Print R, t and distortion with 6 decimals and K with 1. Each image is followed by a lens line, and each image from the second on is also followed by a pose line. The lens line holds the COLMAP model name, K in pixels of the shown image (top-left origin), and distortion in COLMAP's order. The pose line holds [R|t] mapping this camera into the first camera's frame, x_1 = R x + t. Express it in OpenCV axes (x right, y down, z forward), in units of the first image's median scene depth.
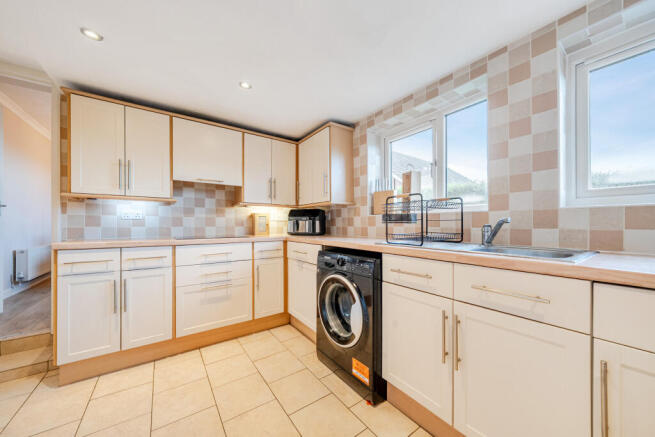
lens RADIAL K [[225.3, 0, 327.5], [0, 225.3, 218.5], [0, 0, 1]] dist [-0.000537, -0.000042]
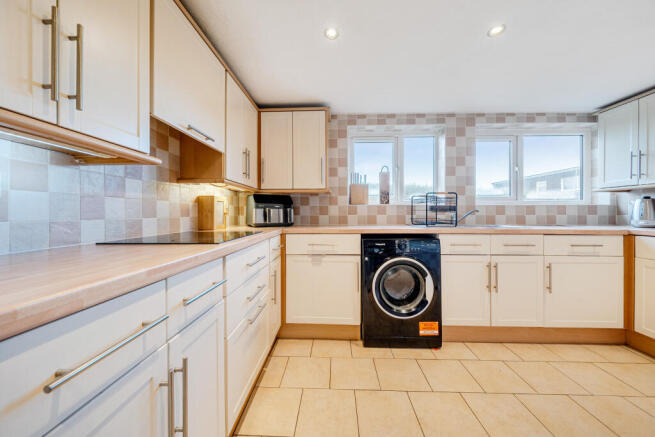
lens RADIAL K [[224.0, 0, 326.6], [0, 224.0, 207.2], [0, 0, 1]] dist [0.000448, 0.000004]
pose [[0.624592, 0.018143, 0.780740, -0.749385], [-0.019543, 0.999780, -0.007599, 0.008182], [-0.780706, -0.010512, 0.624810, 0.411655]]
